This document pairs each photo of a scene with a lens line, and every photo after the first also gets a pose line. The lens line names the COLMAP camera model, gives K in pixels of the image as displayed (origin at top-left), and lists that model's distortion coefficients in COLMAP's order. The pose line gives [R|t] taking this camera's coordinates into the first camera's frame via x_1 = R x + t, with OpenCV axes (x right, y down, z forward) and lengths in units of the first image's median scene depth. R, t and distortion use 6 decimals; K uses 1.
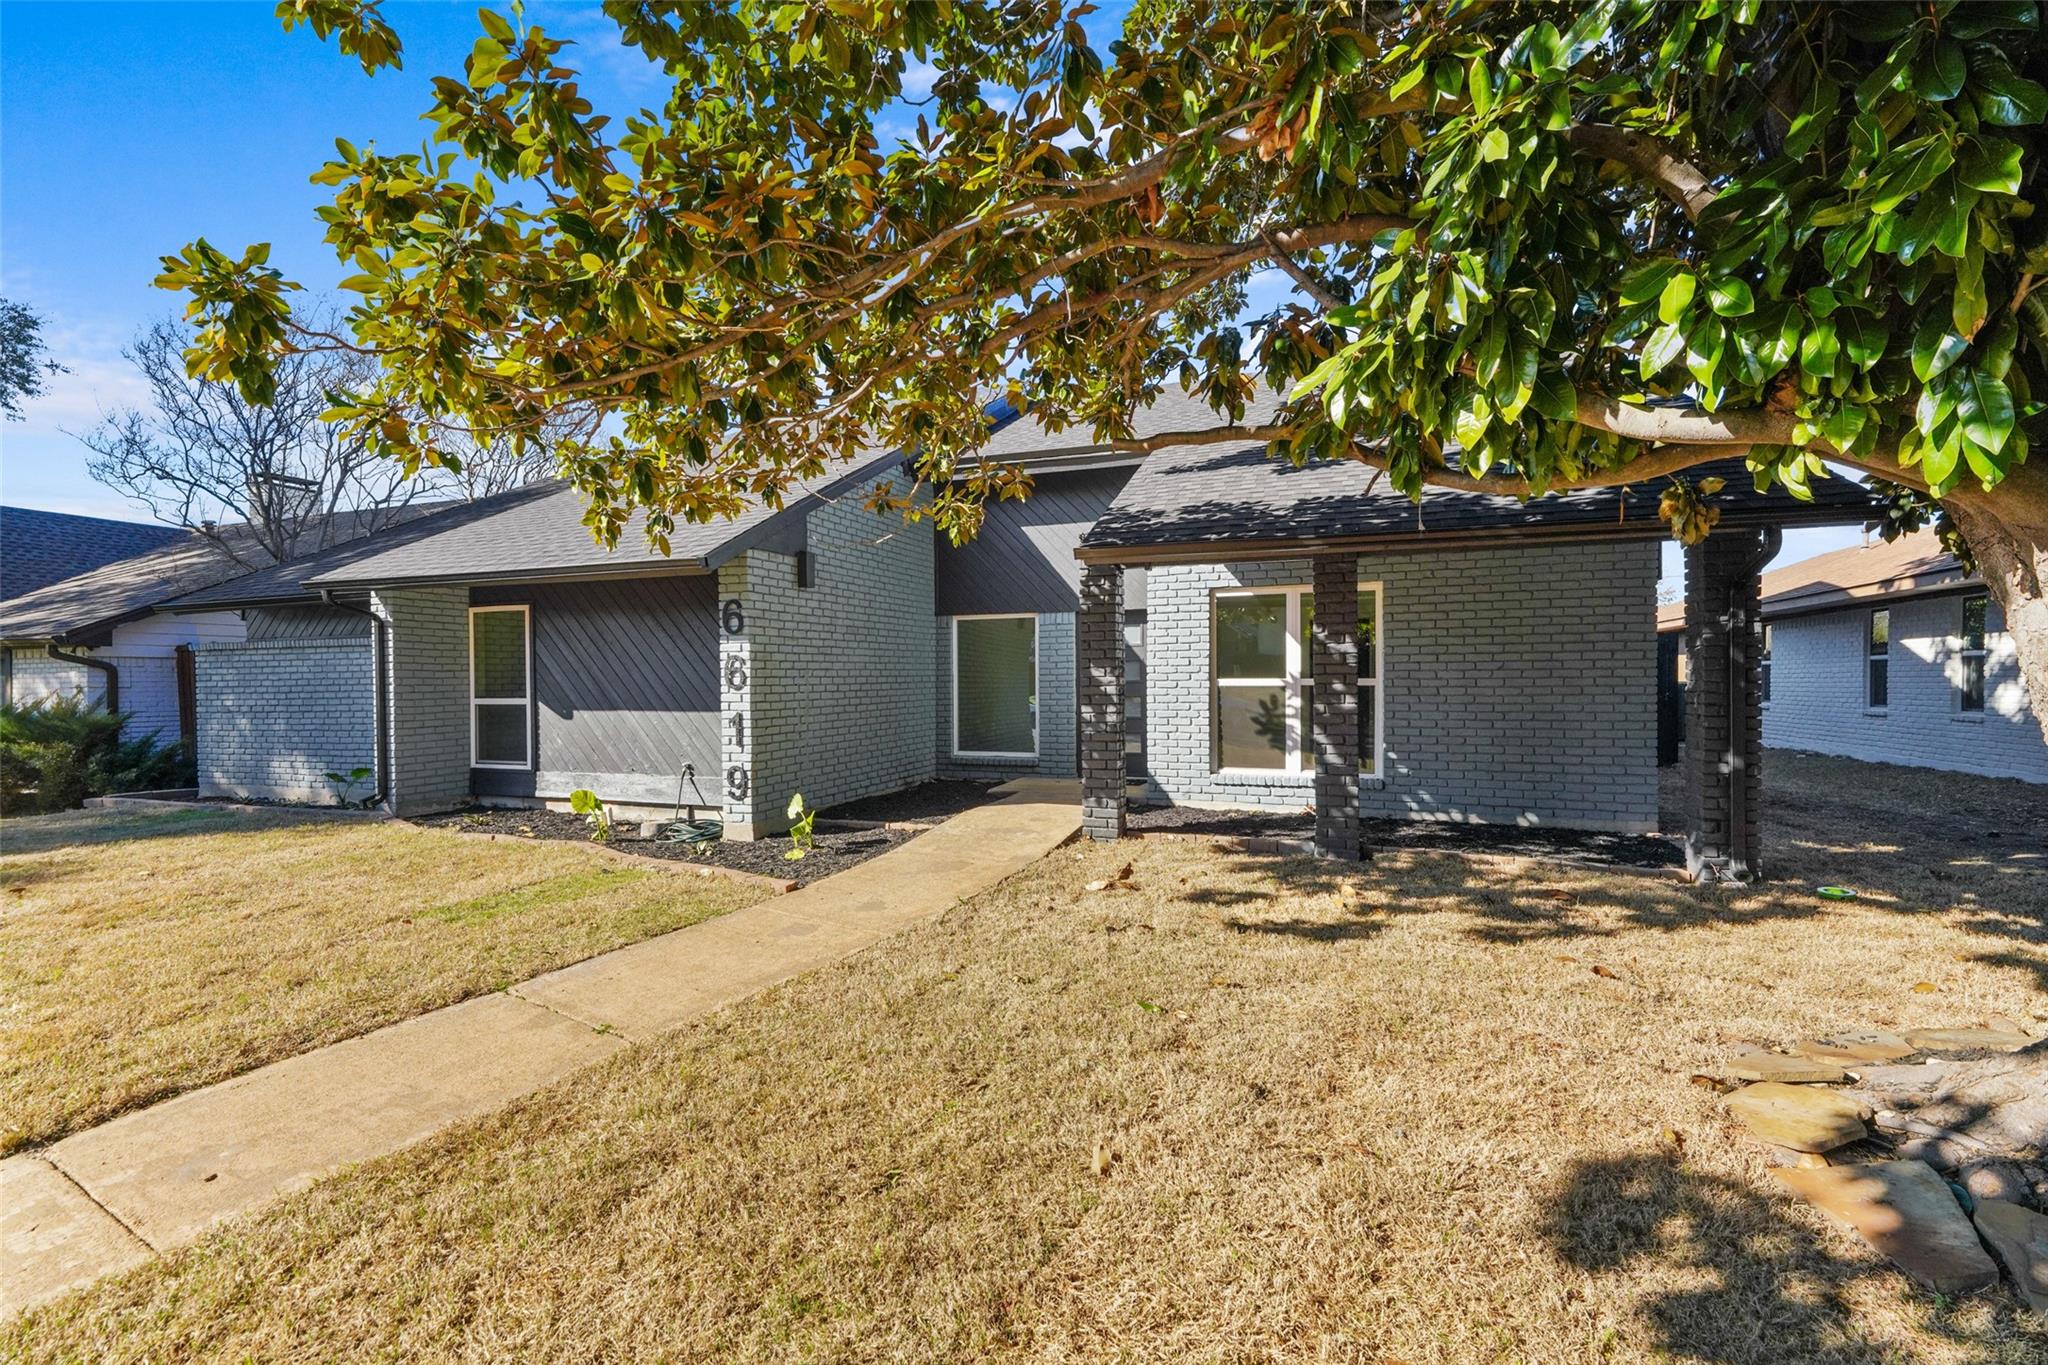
lens RADIAL K [[912.4, 0, 1025.1], [0, 912.4, 685.7], [0, 0, 1]] dist [0.003048, 0.000269]
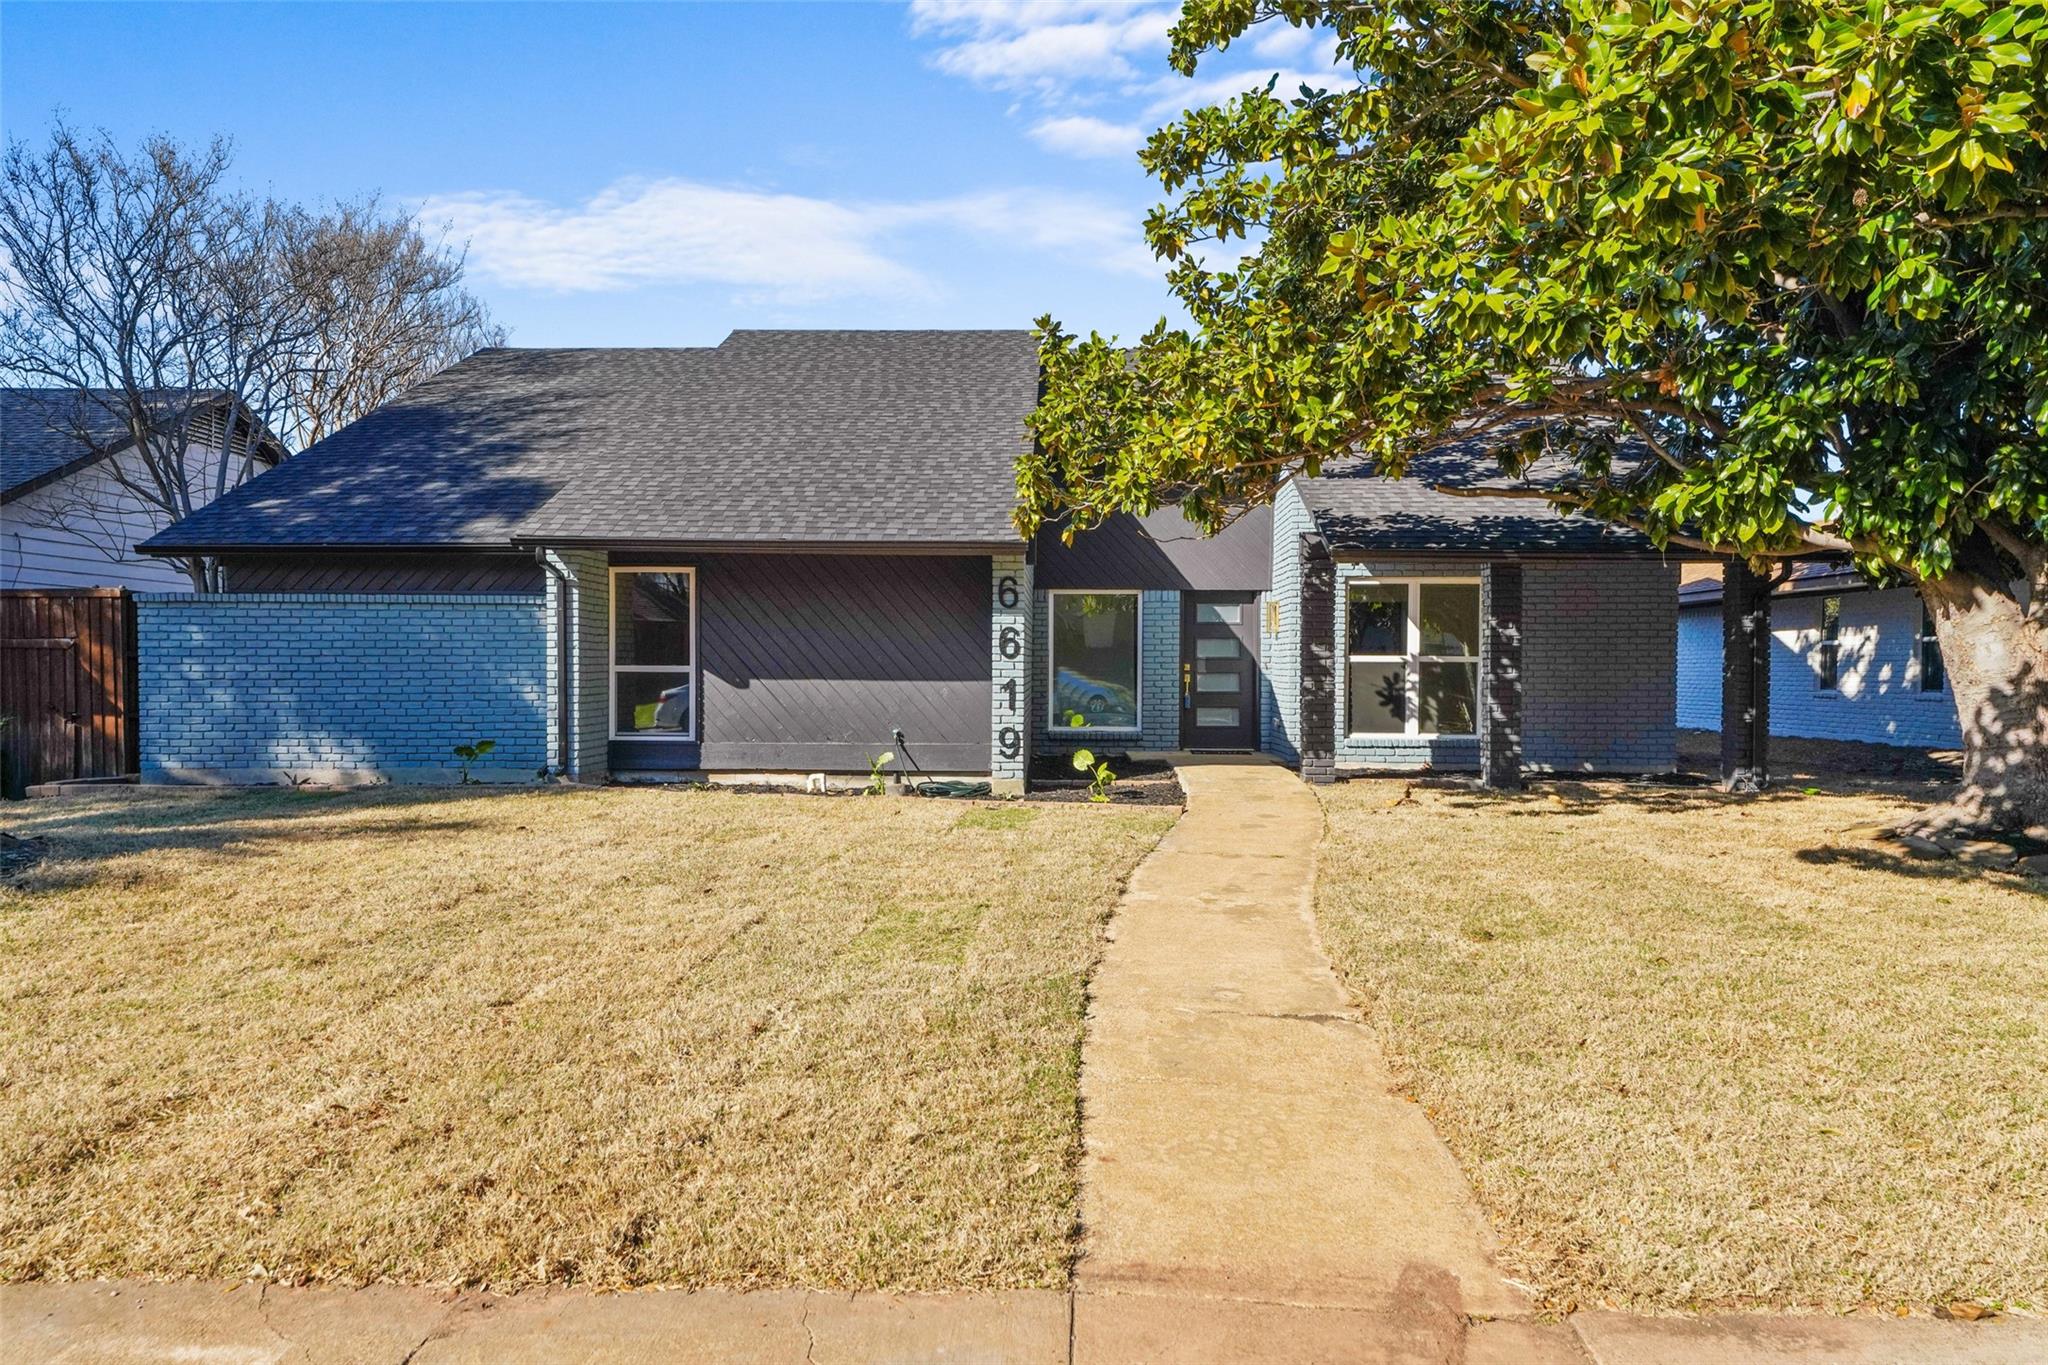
lens RADIAL K [[1398.4, 0, 1024.1], [0, 1398.4, 684.2], [0, 0, 1]] dist [0.008439, -0.000631]
pose [[0.945869, 0.008359, 0.324440, -0.780696], [-0.010529, 0.999932, 0.004933, 0.025011], [-0.324377, -0.008082, 0.945894, -0.556536]]
